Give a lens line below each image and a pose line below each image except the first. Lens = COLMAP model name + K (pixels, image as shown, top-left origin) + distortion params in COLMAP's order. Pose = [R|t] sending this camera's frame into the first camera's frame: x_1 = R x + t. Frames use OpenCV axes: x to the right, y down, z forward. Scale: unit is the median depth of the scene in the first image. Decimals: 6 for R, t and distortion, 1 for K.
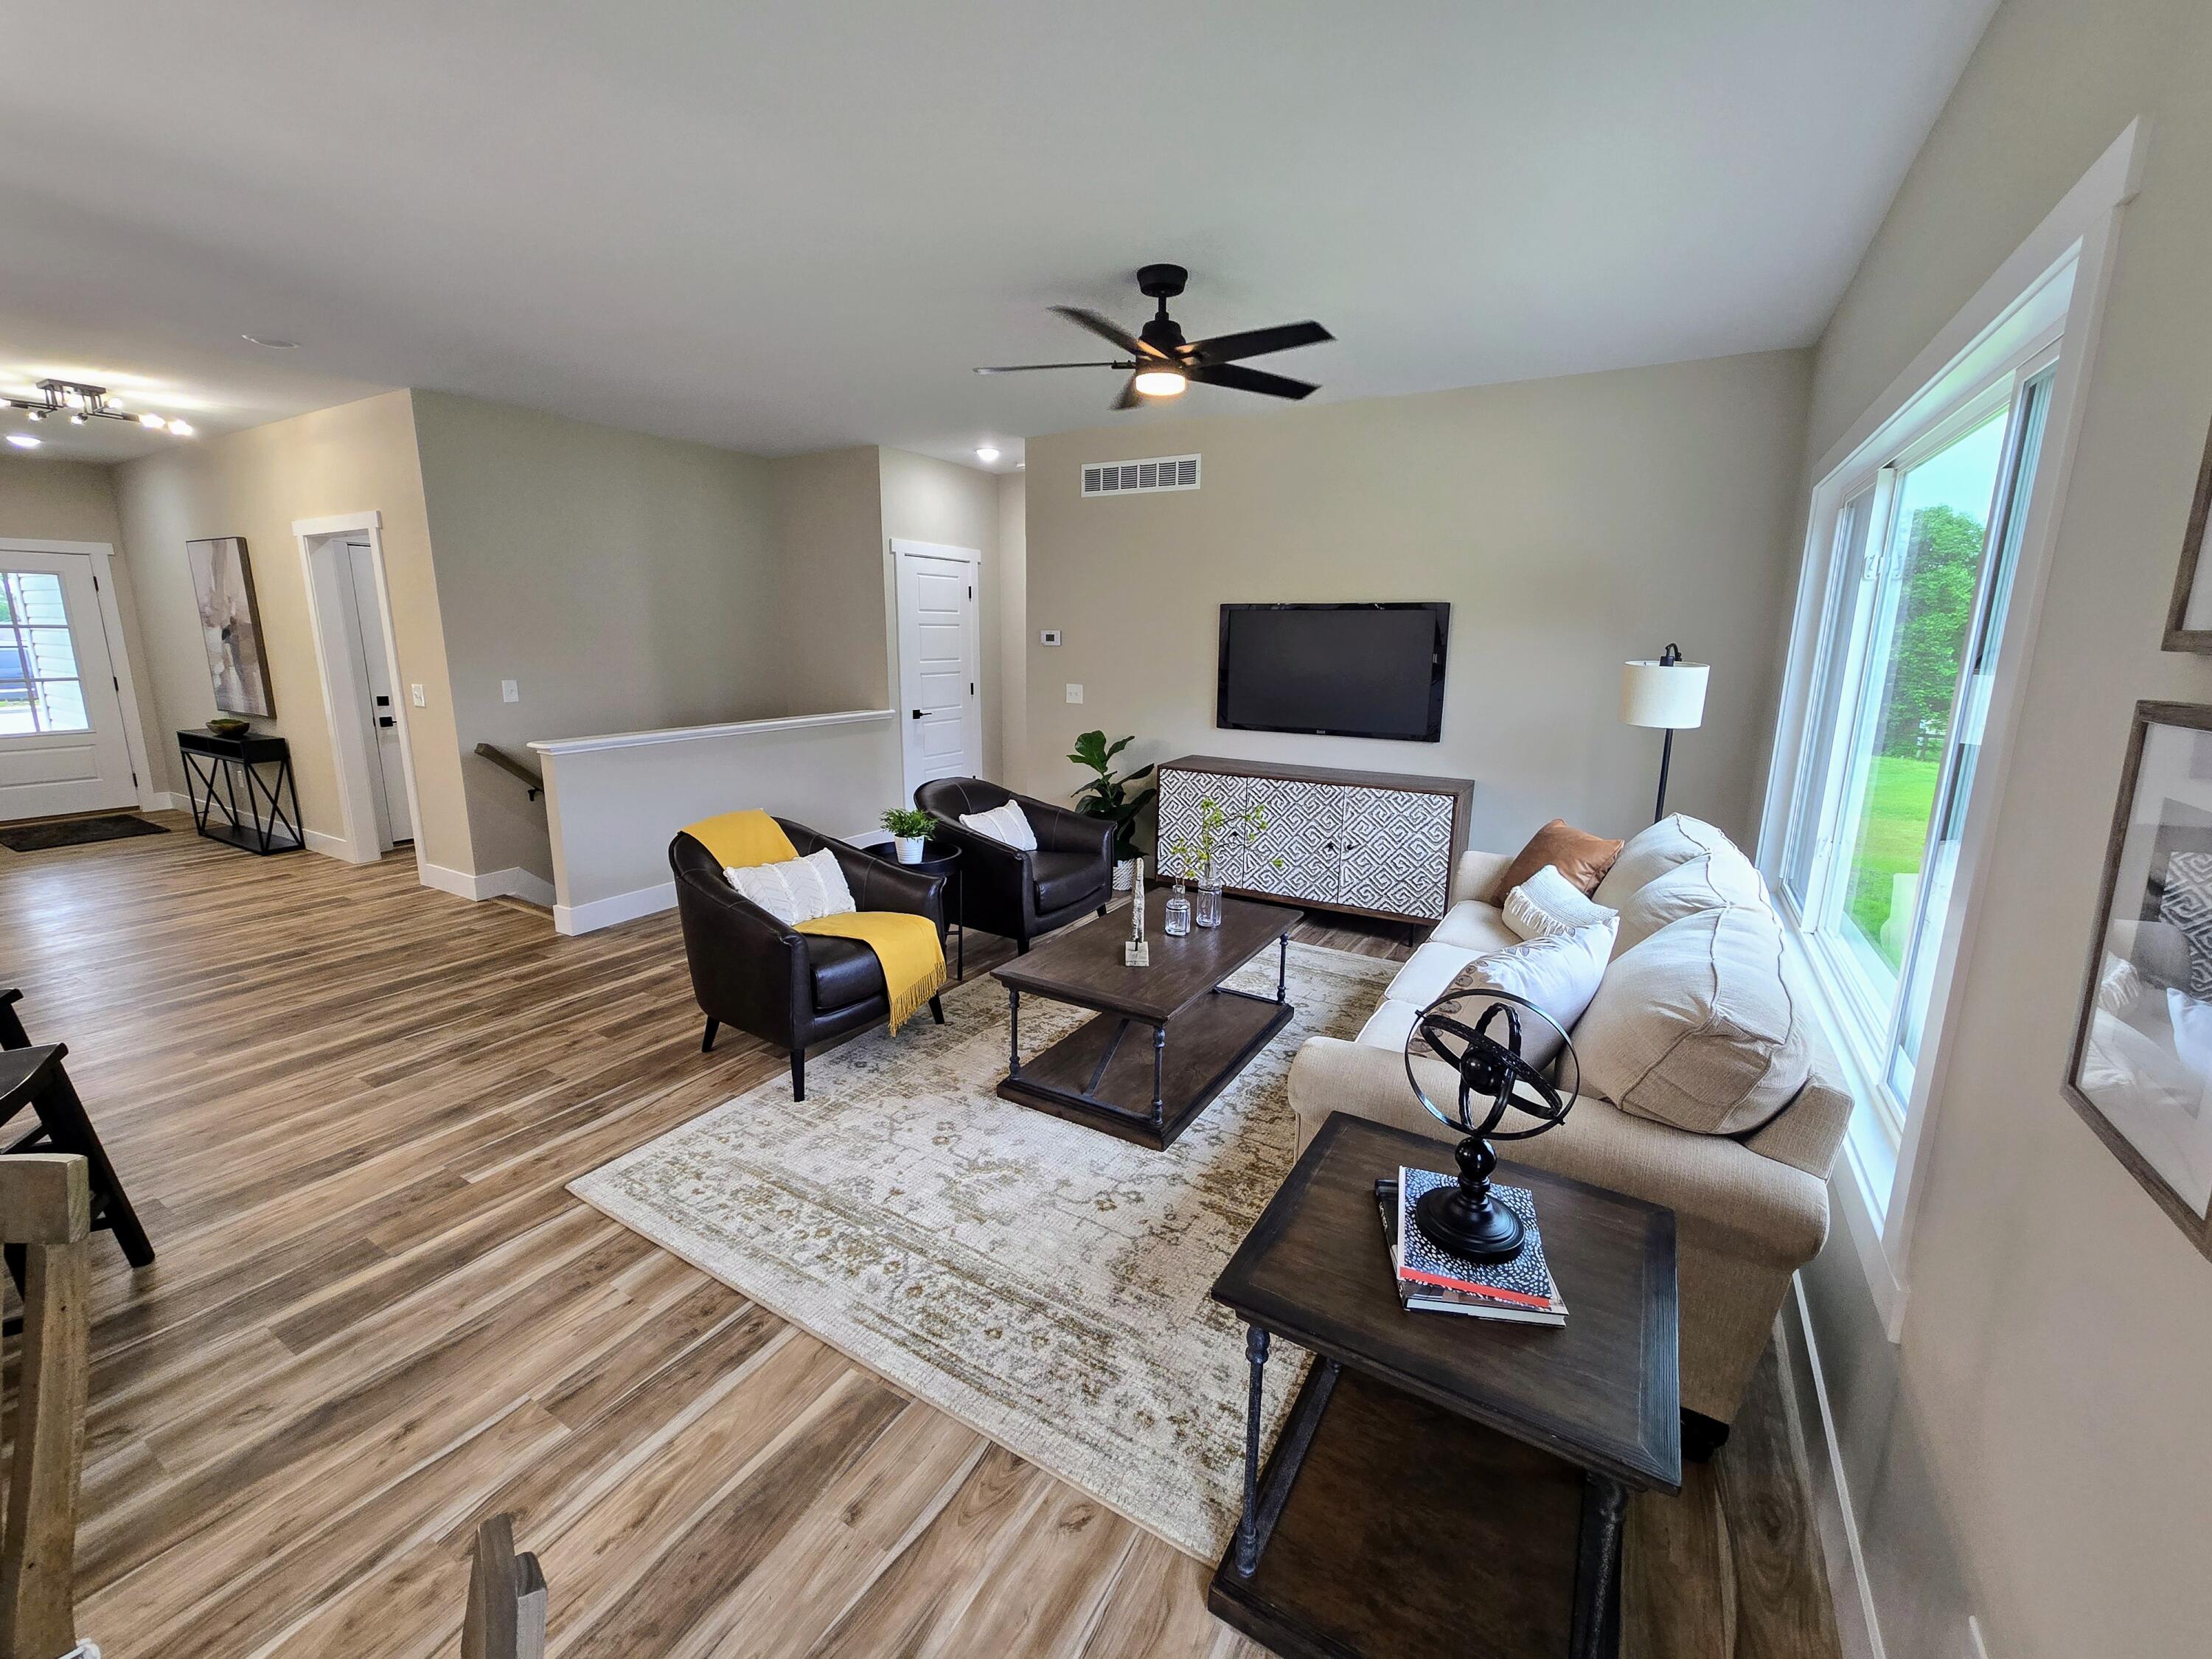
lens RADIAL K [[907.6, 0, 1110.9], [0, 907.6, 806.1], [0, 0, 1]] dist [-0.000932, 0.001868]
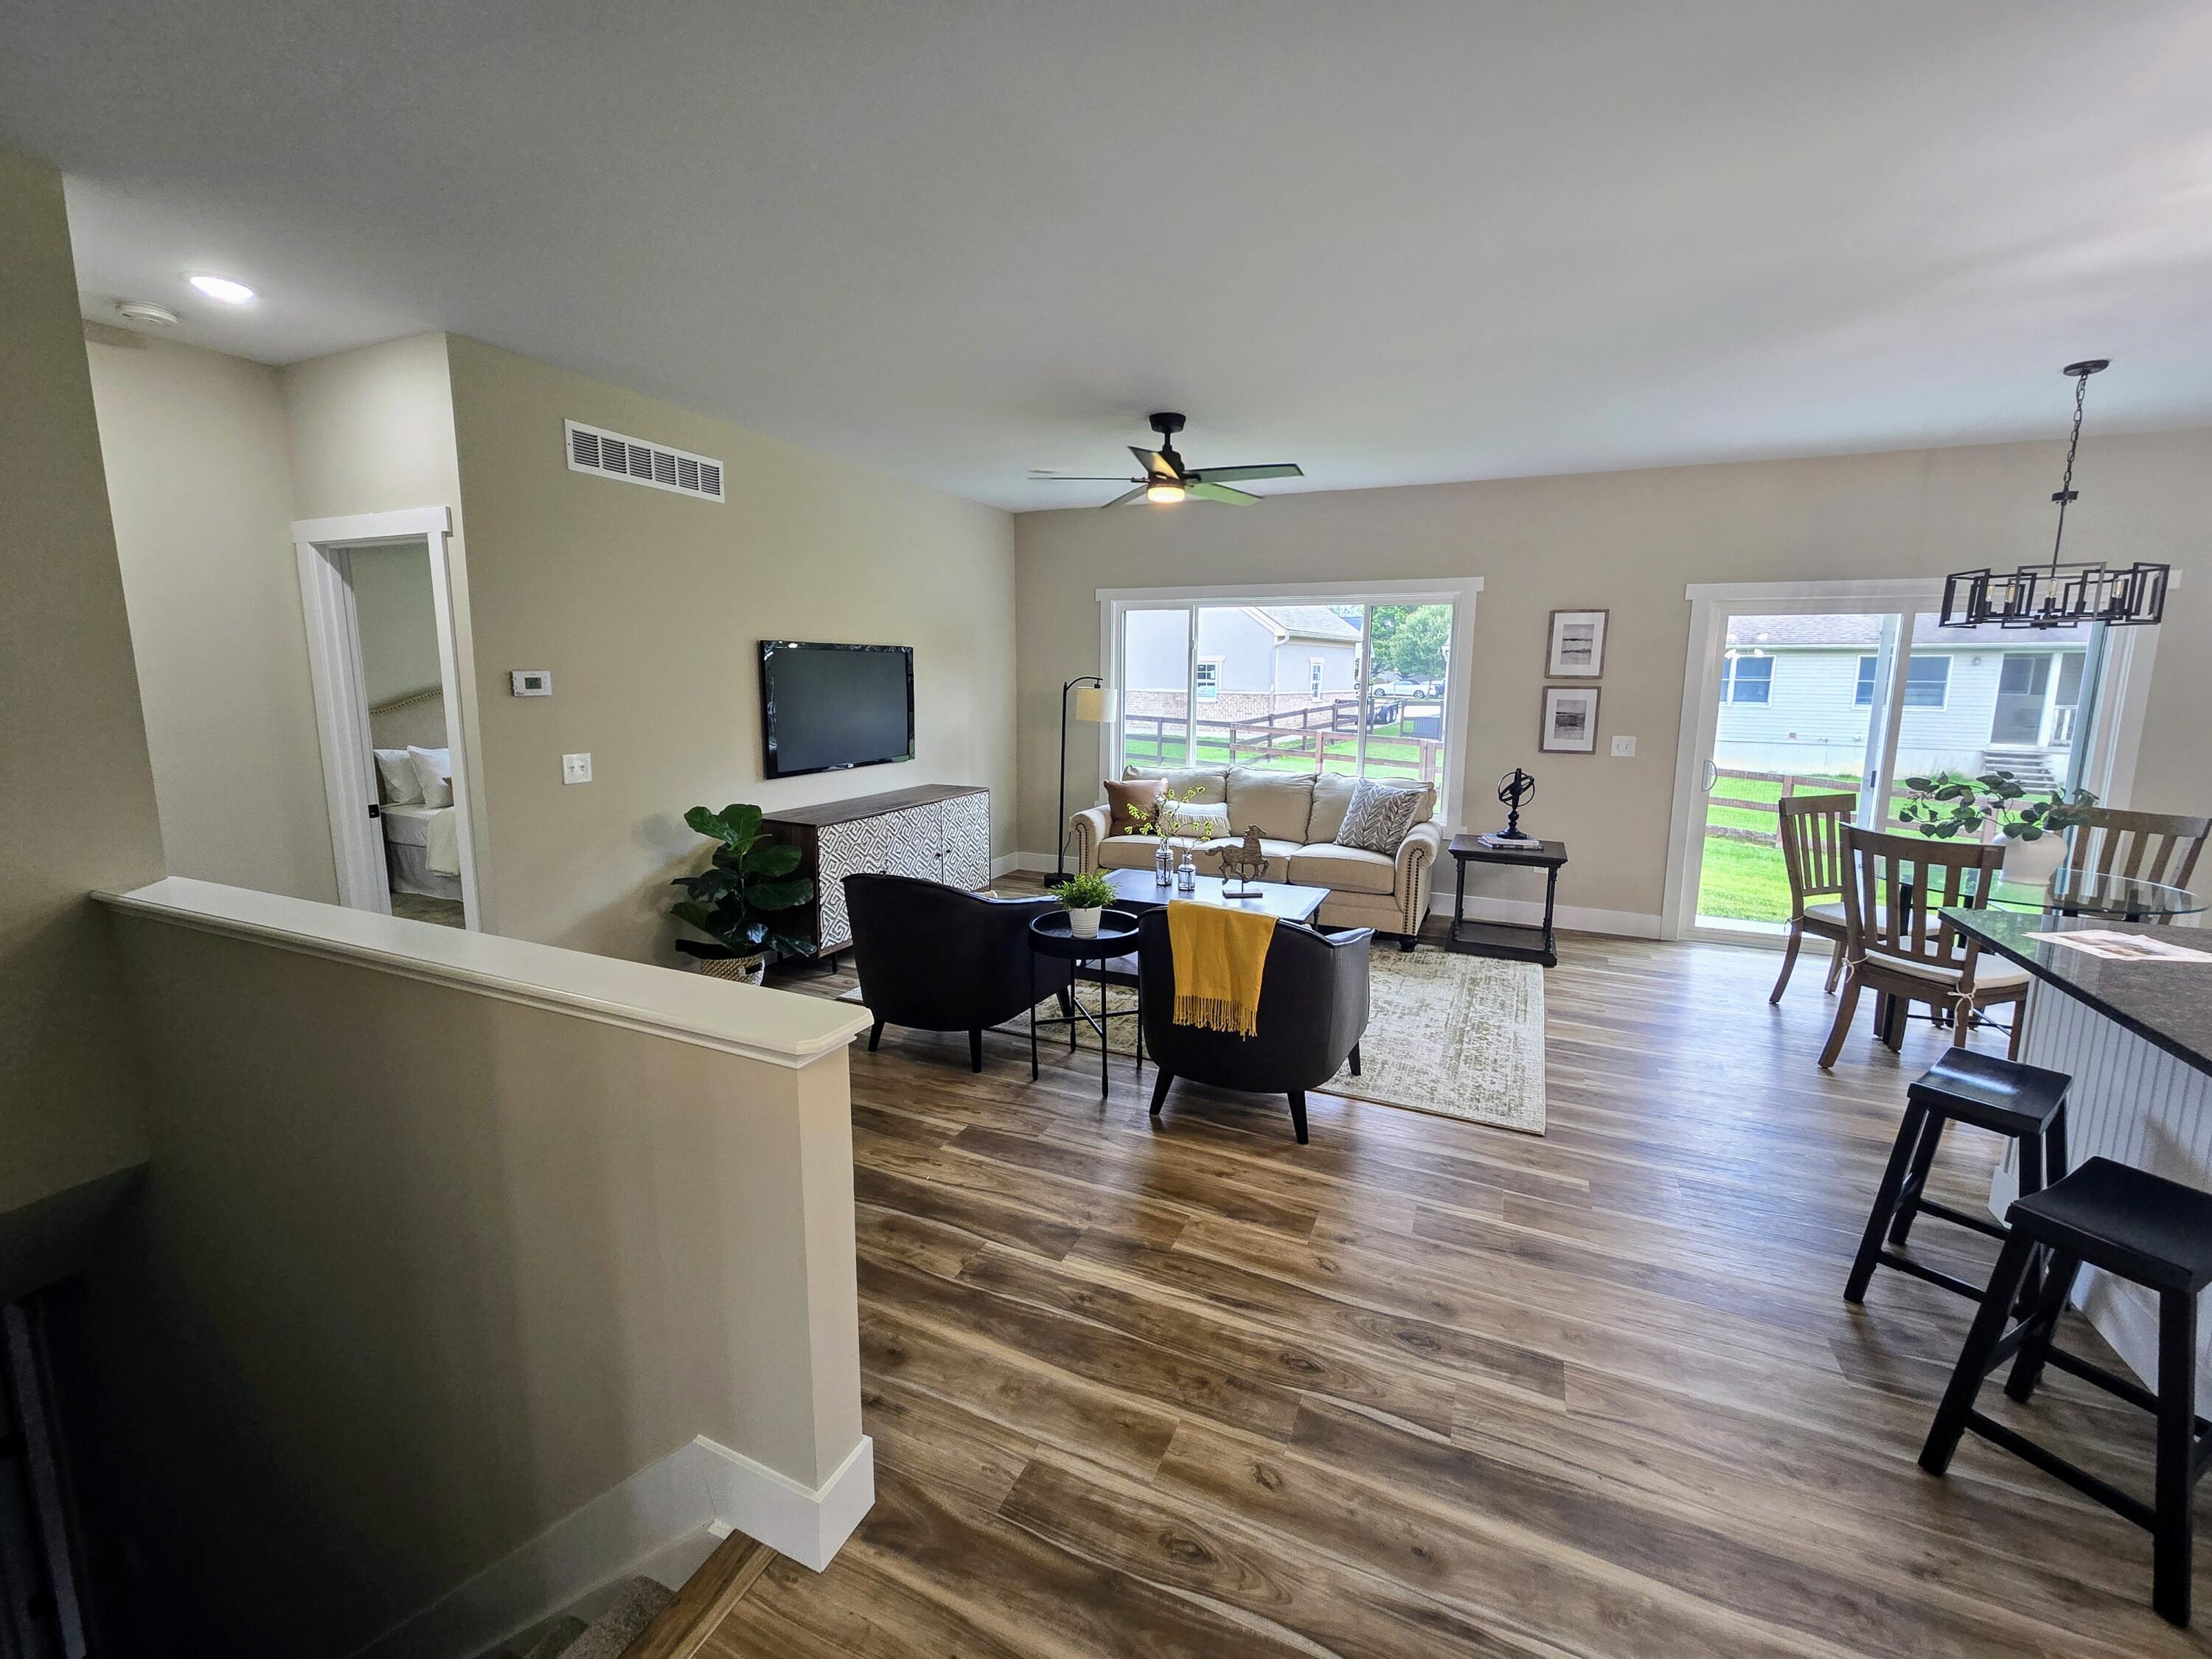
lens RADIAL K [[907.6, 0, 1115.3], [0, 907.6, 810.1], [0, 0, 1]] dist [-0.000932, 0.001868]
pose [[-0.116141, -0.159218, 0.980388, -1.203396], [0.180984, 0.967150, 0.178508, -0.235127], [-0.976604, 0.198167, -0.083510, 1.142795]]
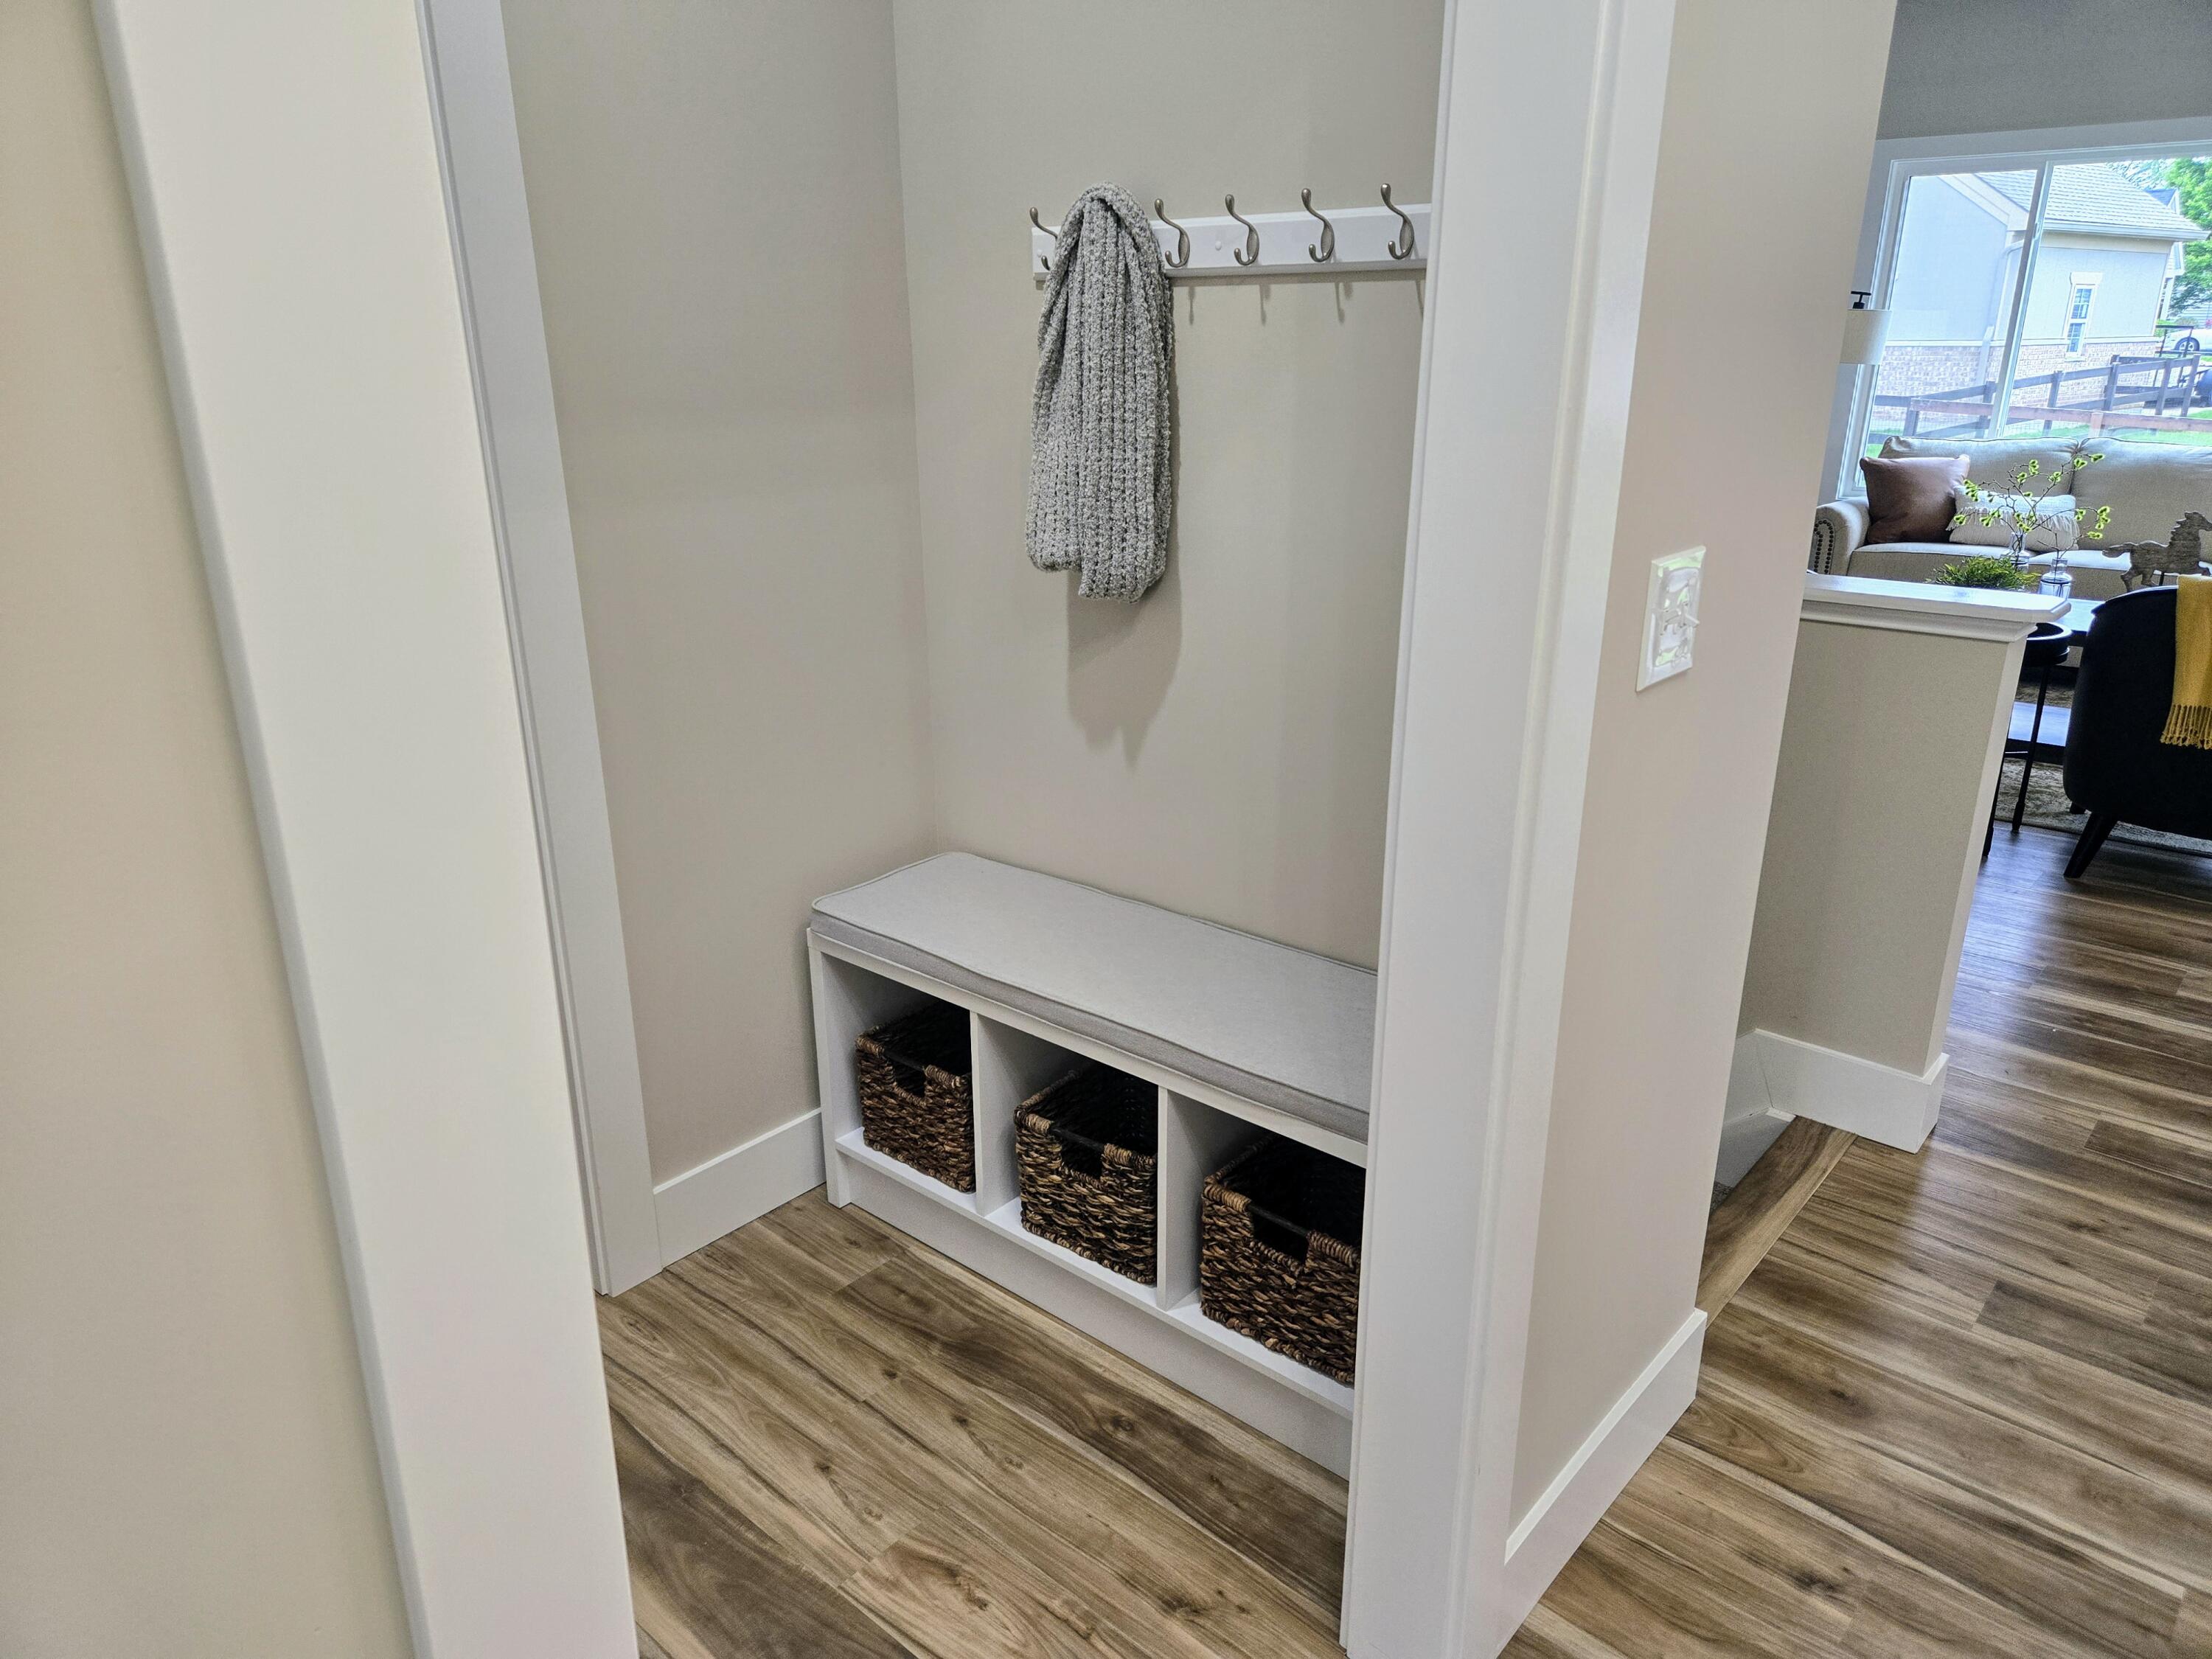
lens RADIAL K [[1496.8, 0, 1098.0], [0, 1496.8, 834.8], [0, 0, 1]] dist [0.013107, -0.007787]
pose [[0.193809, -0.328297, 0.924478, -1.535502], [0.194104, 0.936549, 0.291891, -0.269799], [-0.961645, 0.122874, 0.245235, 1.512848]]
